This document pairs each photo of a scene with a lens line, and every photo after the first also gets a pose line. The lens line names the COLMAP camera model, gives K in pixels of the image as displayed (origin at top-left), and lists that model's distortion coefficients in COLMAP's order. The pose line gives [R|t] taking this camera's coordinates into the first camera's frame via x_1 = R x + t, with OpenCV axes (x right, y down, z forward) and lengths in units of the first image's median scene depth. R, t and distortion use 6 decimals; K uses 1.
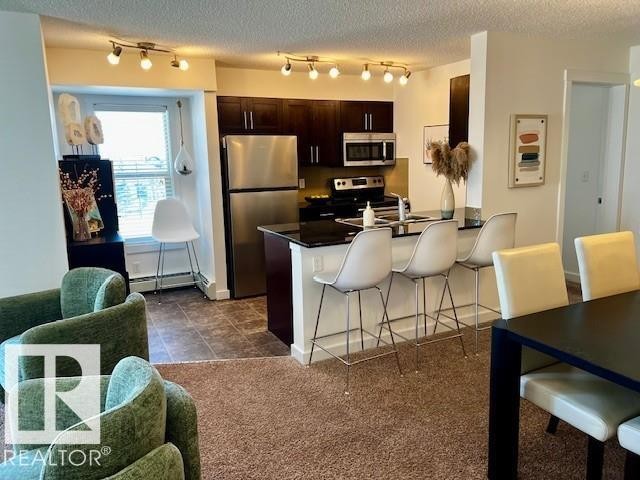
lens RADIAL K [[483.2, 0, 320.0], [0, 483.2, 240.0], [0, 0, 1]] dist [0.025061, -0.007823]
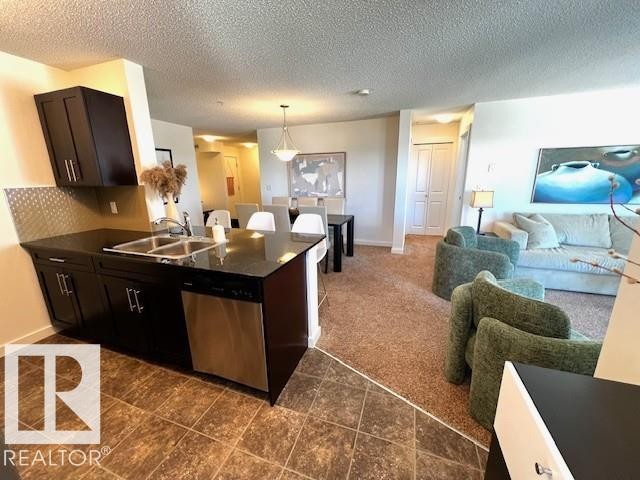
lens RADIAL K [[255.5, 0, 317.4], [0, 255.5, 239.2], [0, 0, 1]] dist [0.001071, -0.000273]
pose [[-0.684566, -0.138183, 0.715734, -0.386155], [0.159986, 0.929448, 0.332463, -0.164212], [-0.711178, 0.342100, -0.614161, 1.076797]]
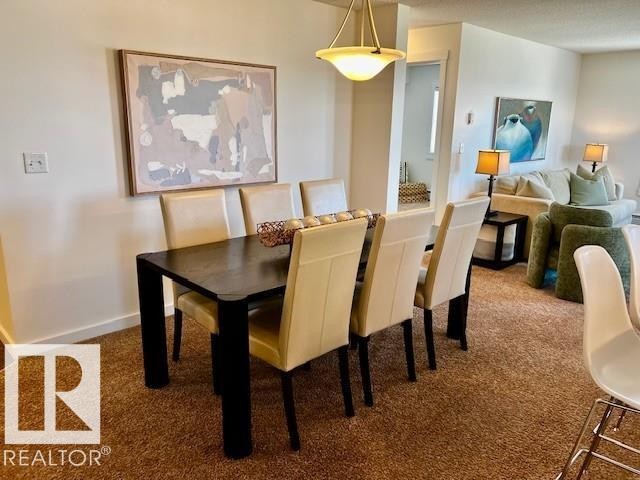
lens RADIAL K [[483.2, 0, 320.0], [0, 483.2, 240.0], [0, 0, 1]] dist [0.025061, -0.007823]
pose [[-0.953760, 0.083702, -0.288681, 0.611388], [-0.040788, 0.915517, 0.400207, -0.193273], [0.297790, 0.393476, -0.869769, 1.065721]]
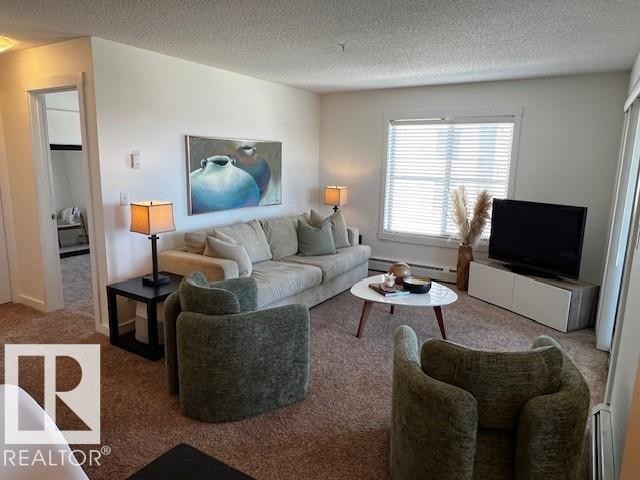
lens RADIAL K [[433.4, 0, 315.0], [0, 433.4, 239.1], [0, 0, 1]] dist [0.007099, -0.000198]
pose [[-0.850651, 0.104586, -0.515223, 0.029832], [-0.086194, 0.939008, 0.332919, -0.171621], [0.518617, 0.327607, -0.789753, 0.912490]]
